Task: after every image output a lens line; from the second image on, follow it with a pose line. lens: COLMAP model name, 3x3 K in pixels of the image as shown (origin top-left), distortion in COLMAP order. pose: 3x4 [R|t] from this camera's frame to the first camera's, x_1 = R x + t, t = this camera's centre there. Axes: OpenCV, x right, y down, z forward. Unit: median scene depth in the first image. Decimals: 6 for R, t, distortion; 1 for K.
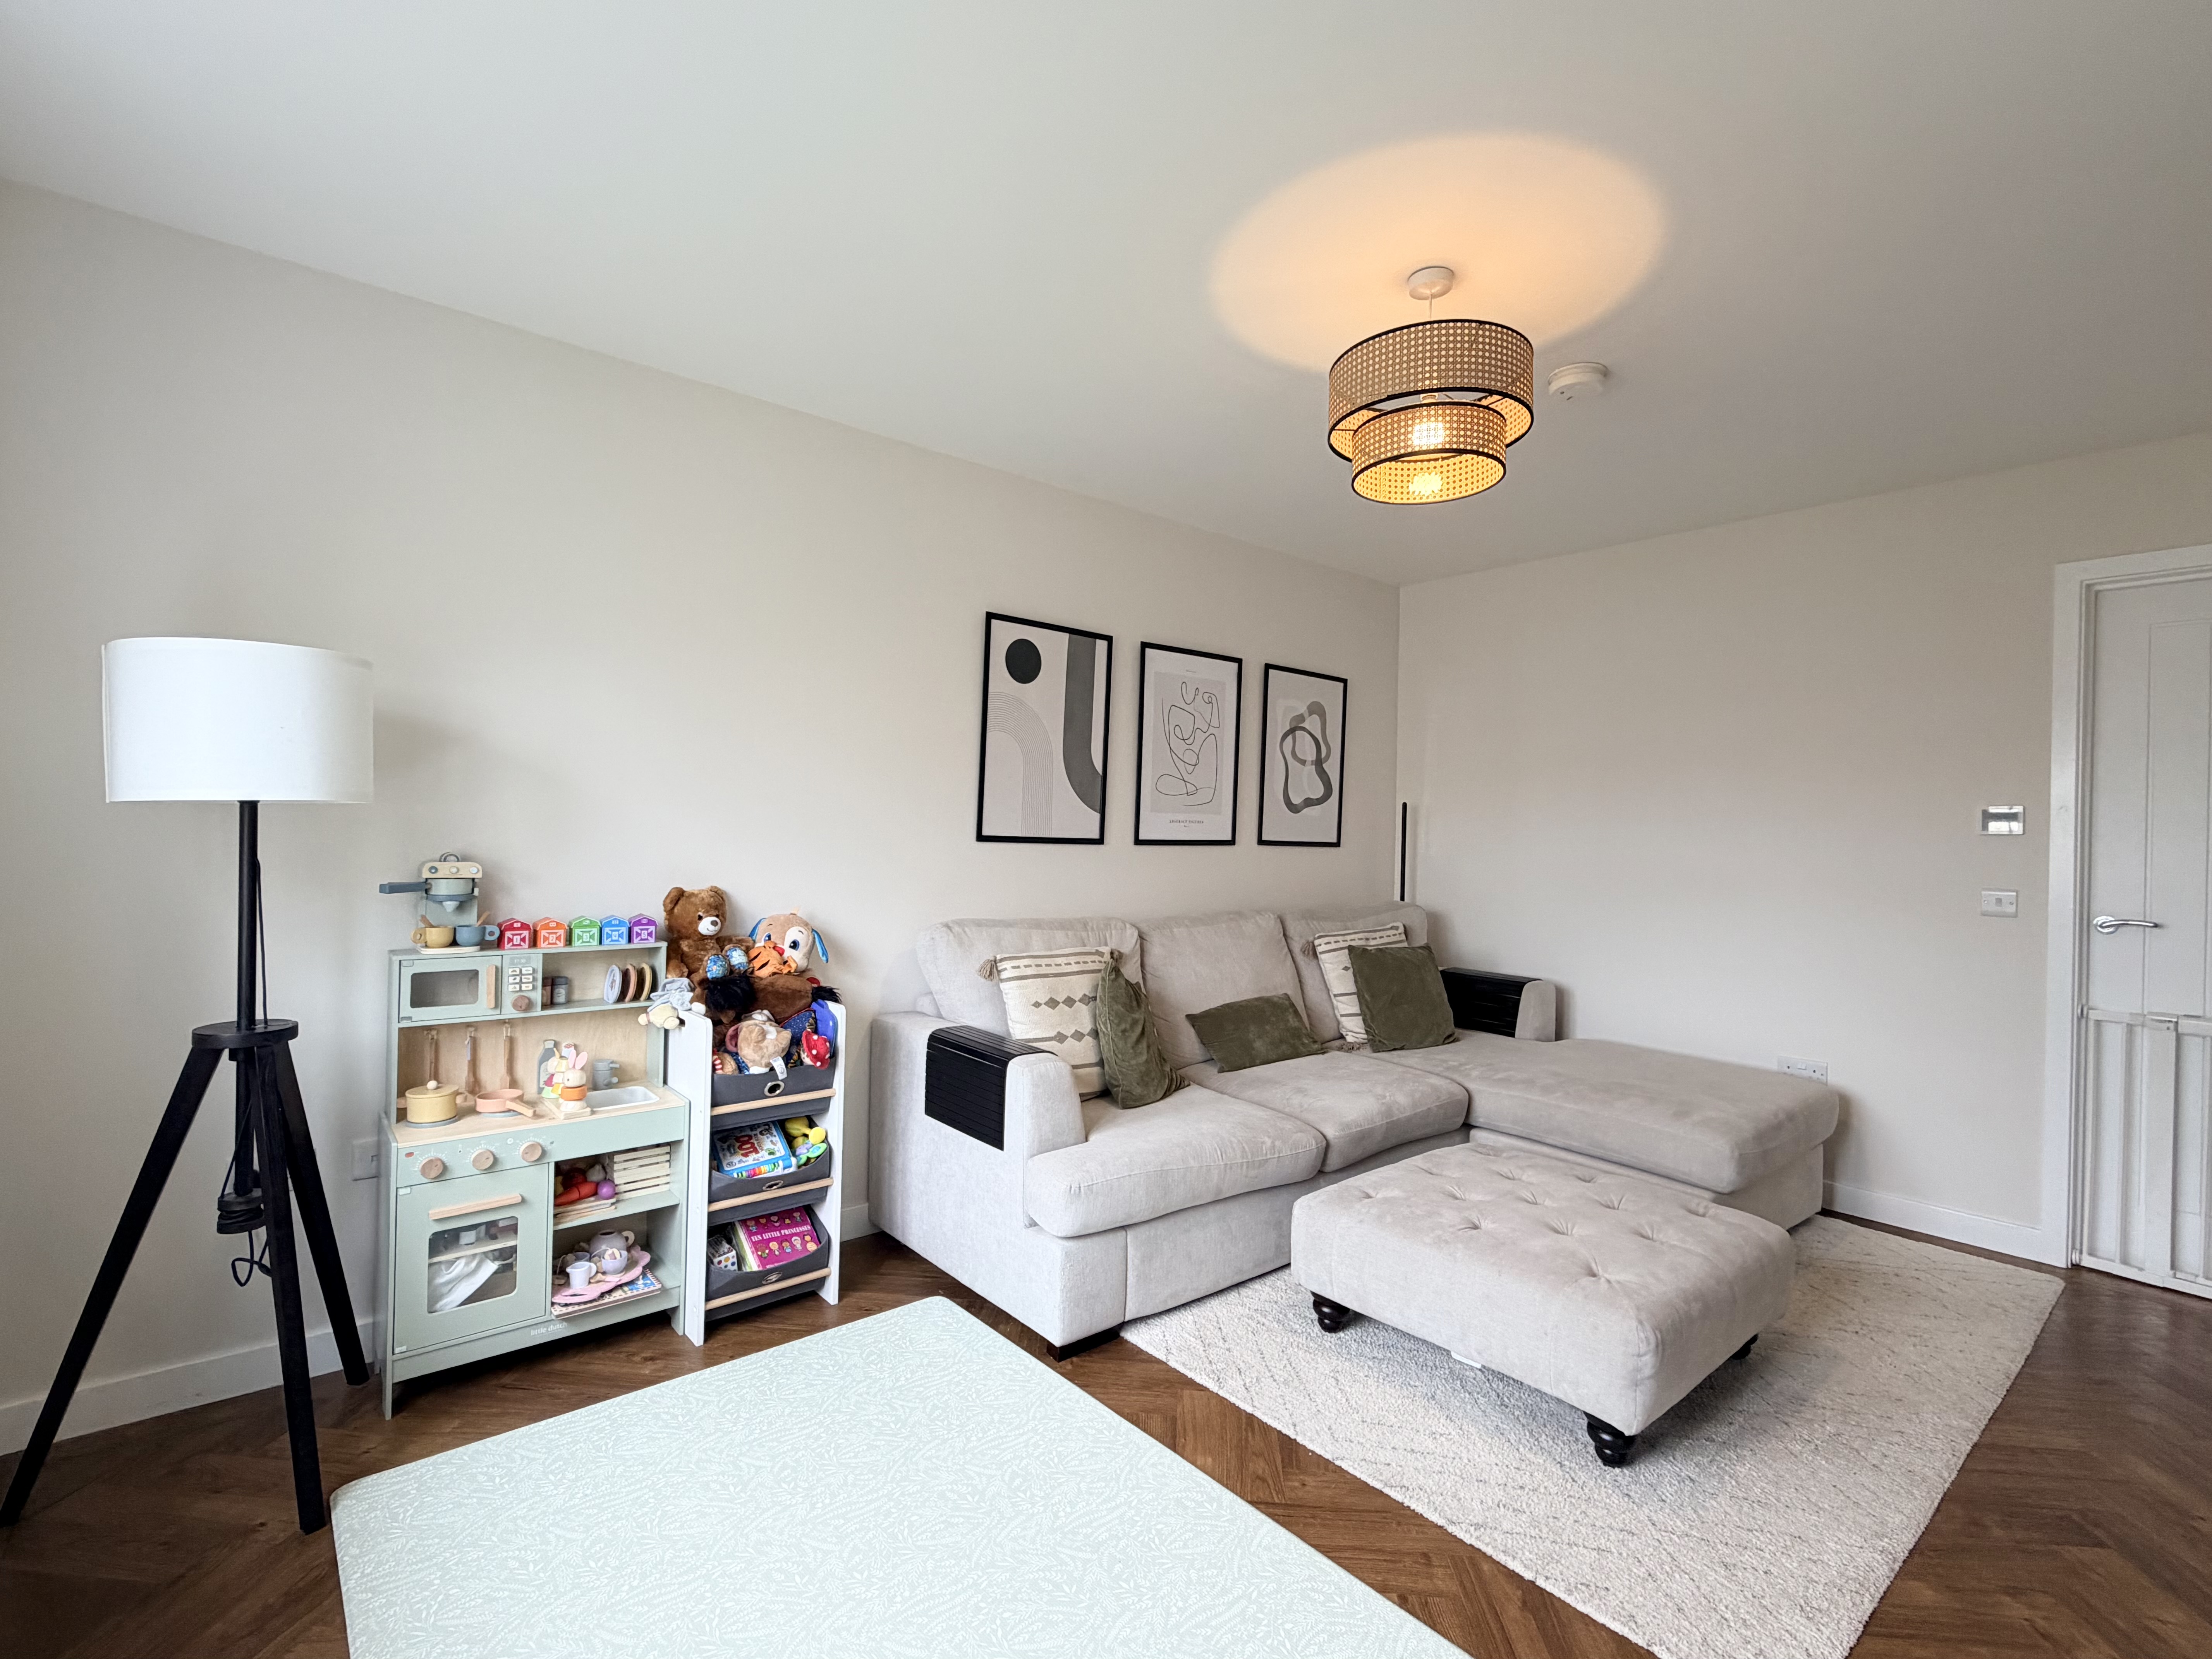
lens RADIAL K [[1029.5, 0, 1093.4], [0, 1029.5, 830.3], [0, 0, 1]] dist [0.001256, 0.000428]
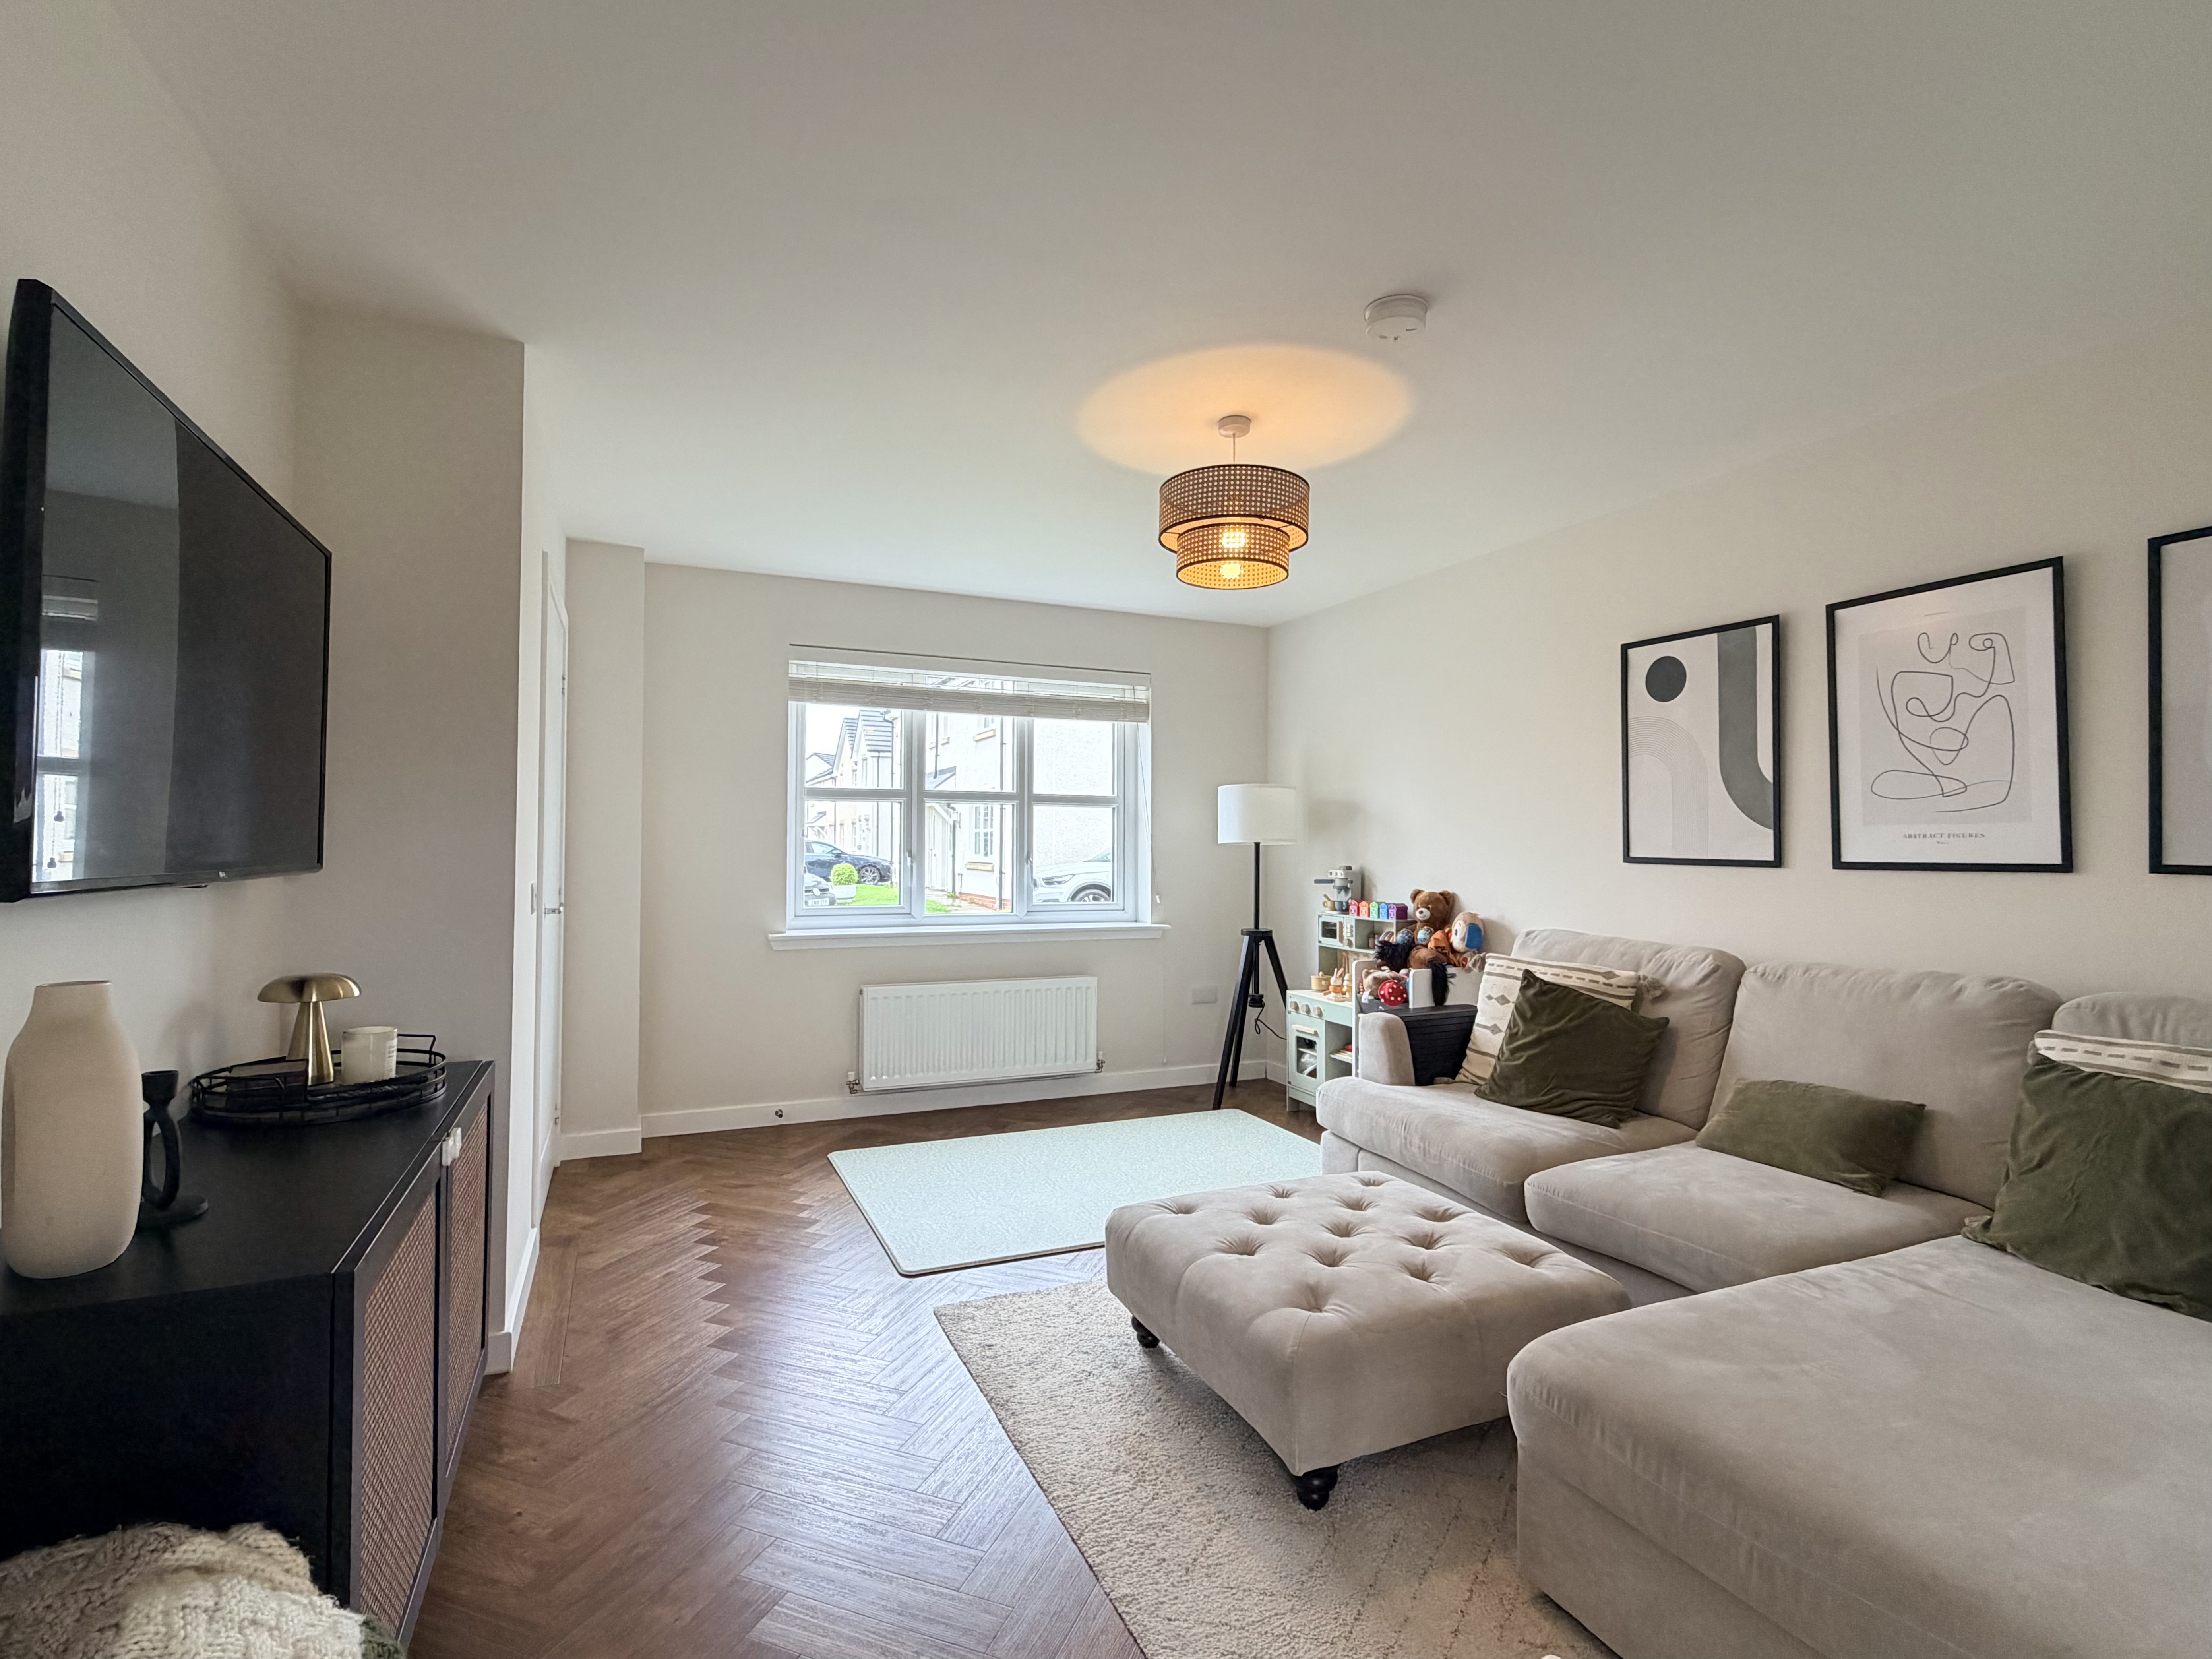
lens RADIAL K [[1029.6, 0, 1093.4], [0, 1029.6, 830.3], [0, 0, 1]] dist [0.001256, 0.000428]
pose [[-0.273845, -0.035744, -0.961109, 0.952335], [-0.009424, 0.999361, -0.034482, 0.017519], [0.961728, -0.000385, -0.274007, 0.696642]]
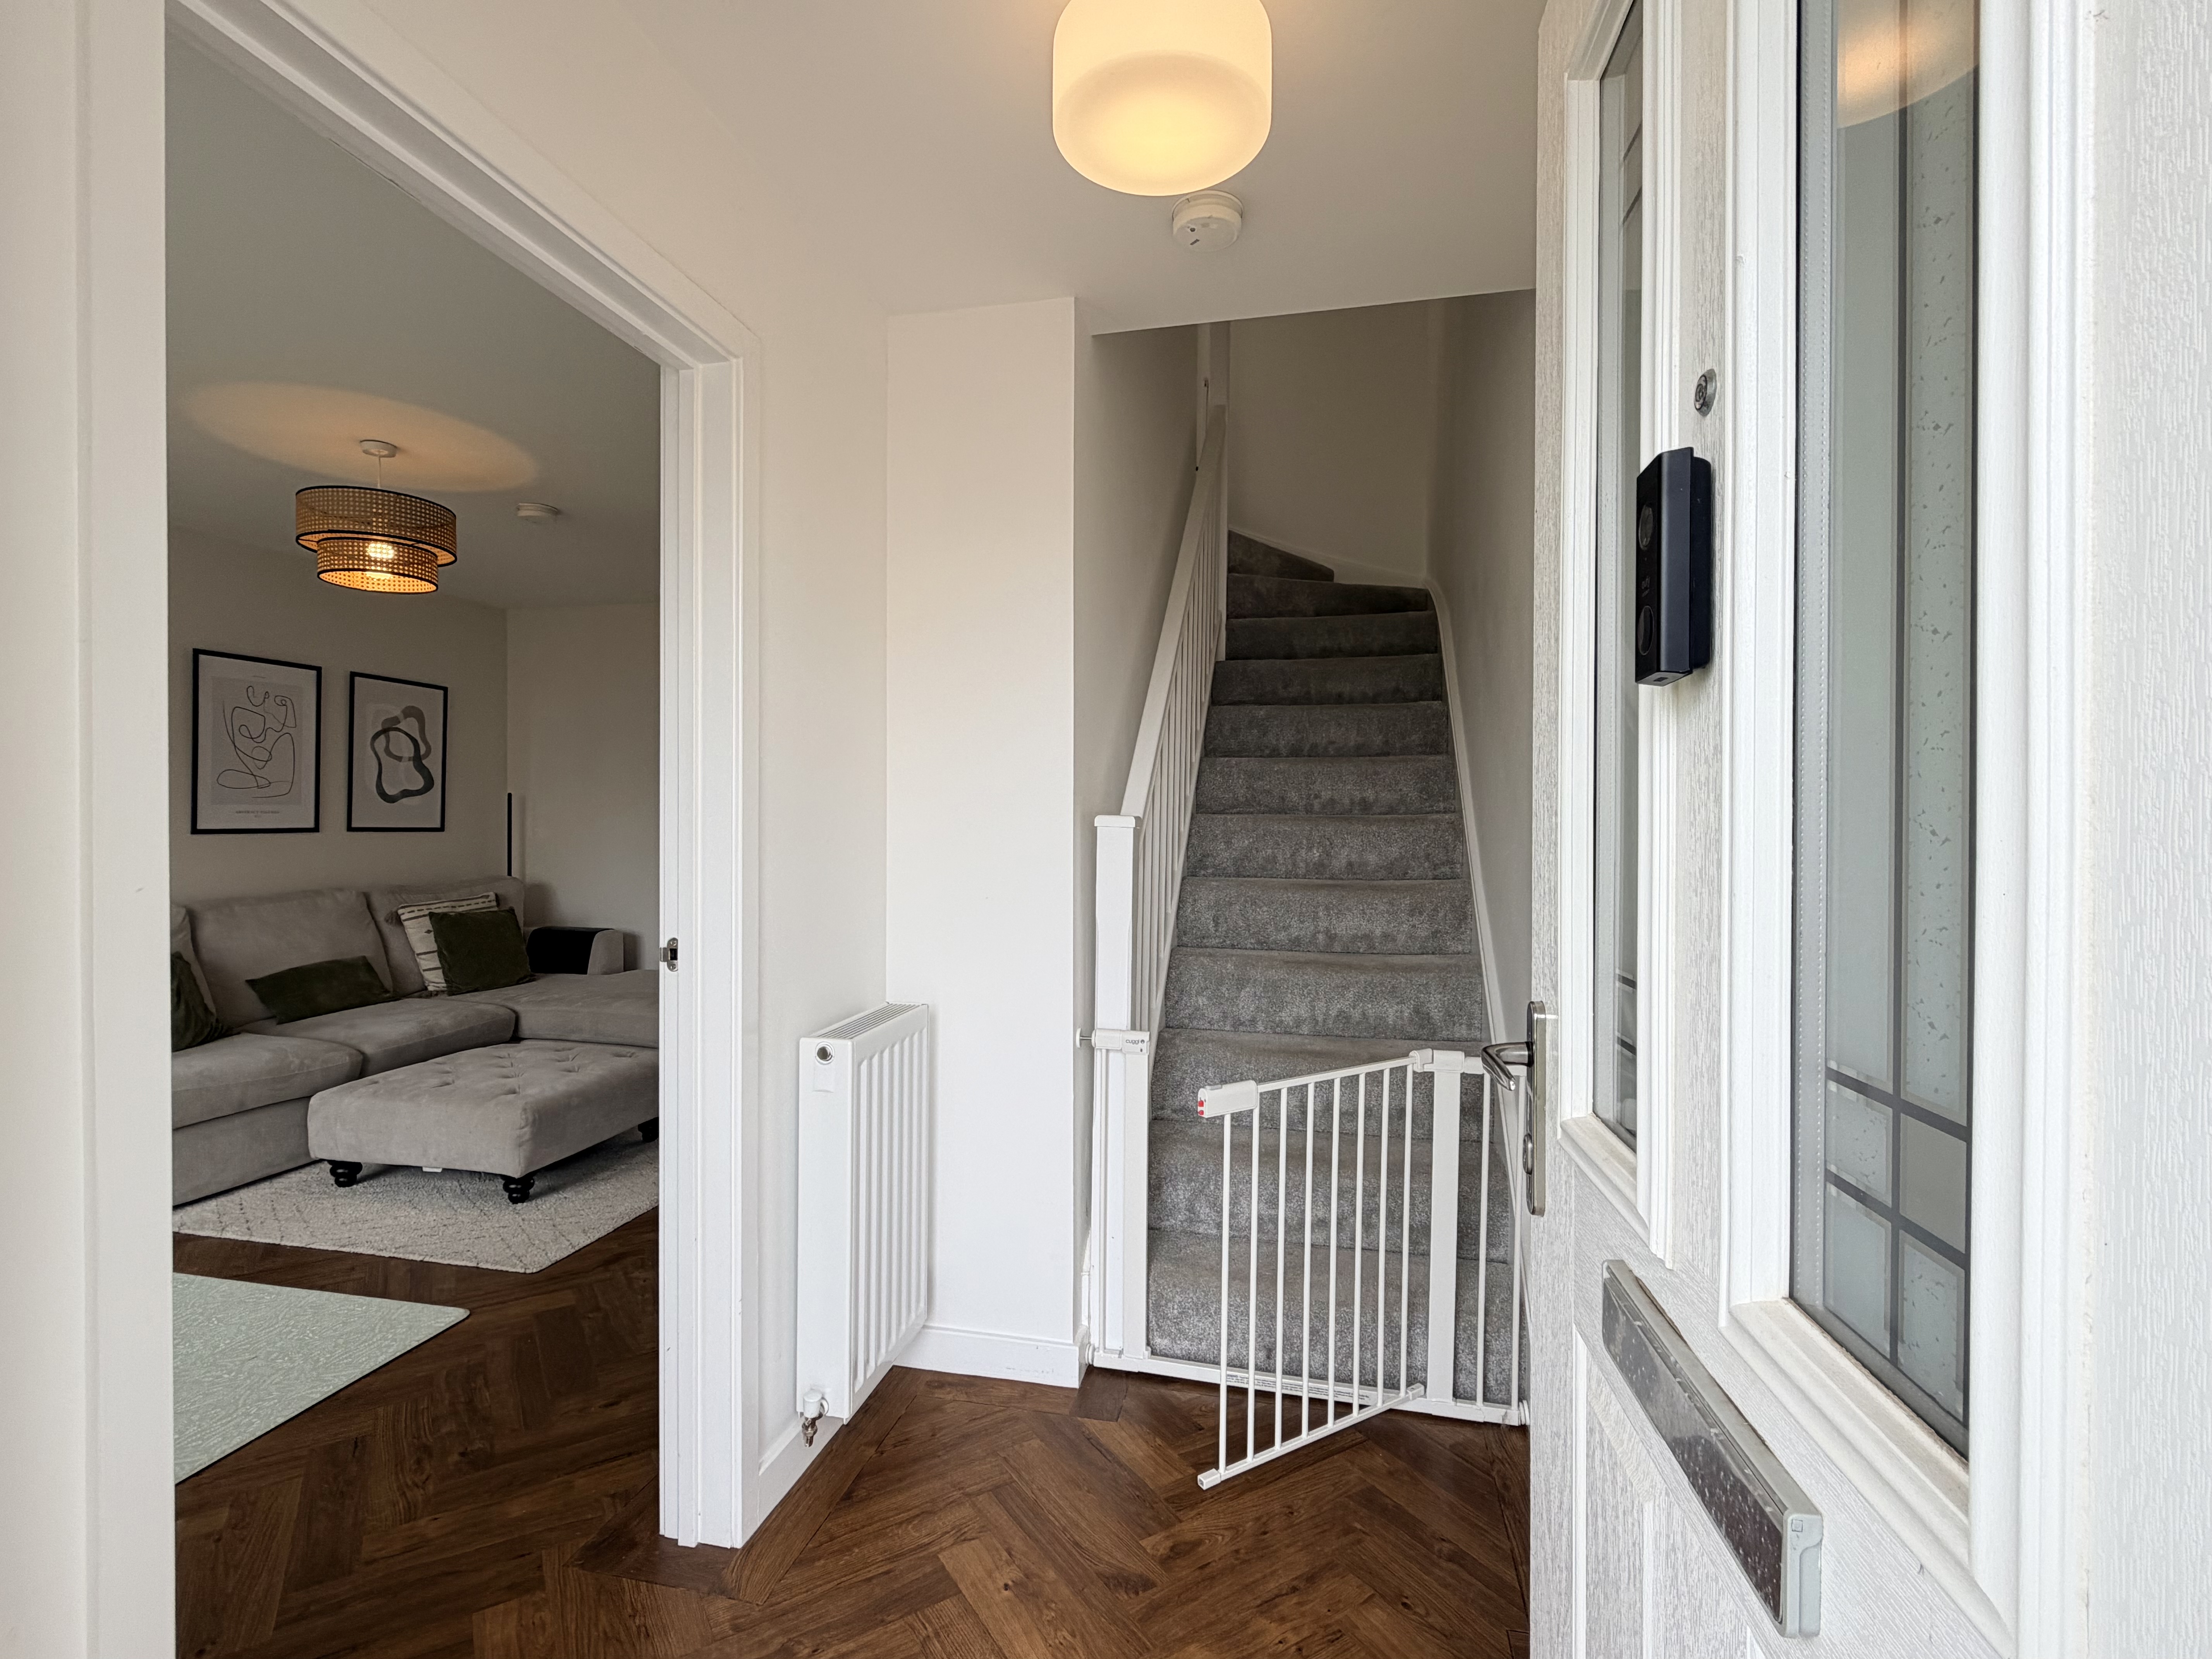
lens RADIAL K [[1056.1, 0, 1106.0], [0, 1056.1, 829.5], [0, 0, 1]] dist [0.002108, 0.000341]
pose [[0.791321, -0.022799, 0.610976, 0.124898], [0.012415, 0.999698, 0.021225, -0.002557], [-0.611275, -0.009211, 0.791365, -0.494654]]
